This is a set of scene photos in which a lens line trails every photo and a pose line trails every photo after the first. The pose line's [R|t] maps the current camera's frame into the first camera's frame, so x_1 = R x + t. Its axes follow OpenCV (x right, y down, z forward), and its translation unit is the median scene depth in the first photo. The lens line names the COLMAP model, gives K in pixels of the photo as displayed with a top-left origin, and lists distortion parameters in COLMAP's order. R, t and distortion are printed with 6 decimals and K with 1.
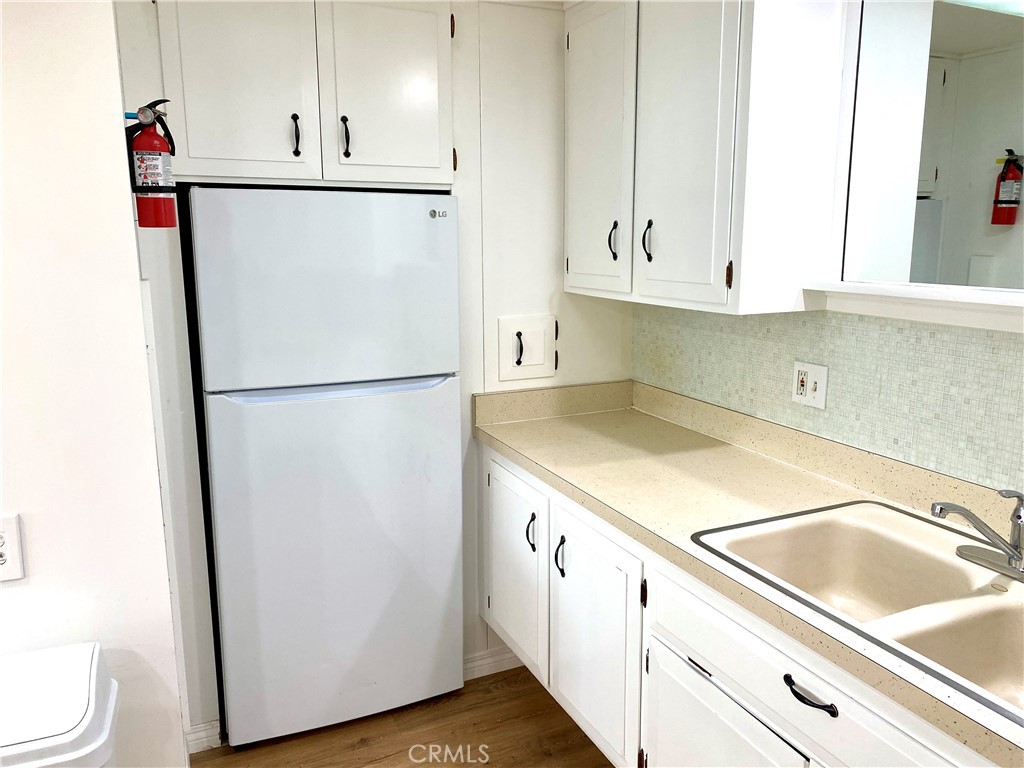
lens RADIAL K [[790.2, 0, 512.2], [0, 790.2, 382.8], [0, 0, 1]] dist [0.008448, 0.003163]
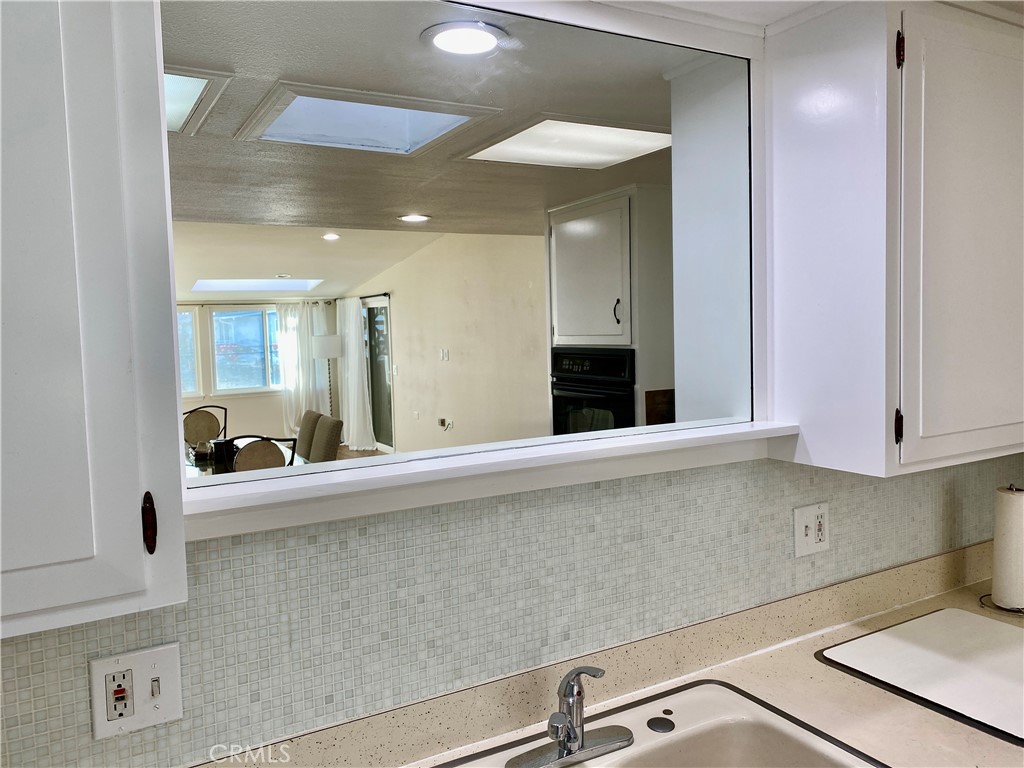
lens RADIAL K [[790.2, 0, 511.0], [0, 790.2, 380.1], [0, 0, 1]] dist [0.008448, 0.003163]
pose [[-0.061518, -0.059558, 0.996327, -0.187657], [0.228562, 0.970852, 0.072147, -0.210080], [-0.971584, 0.232161, -0.046112, 0.841046]]
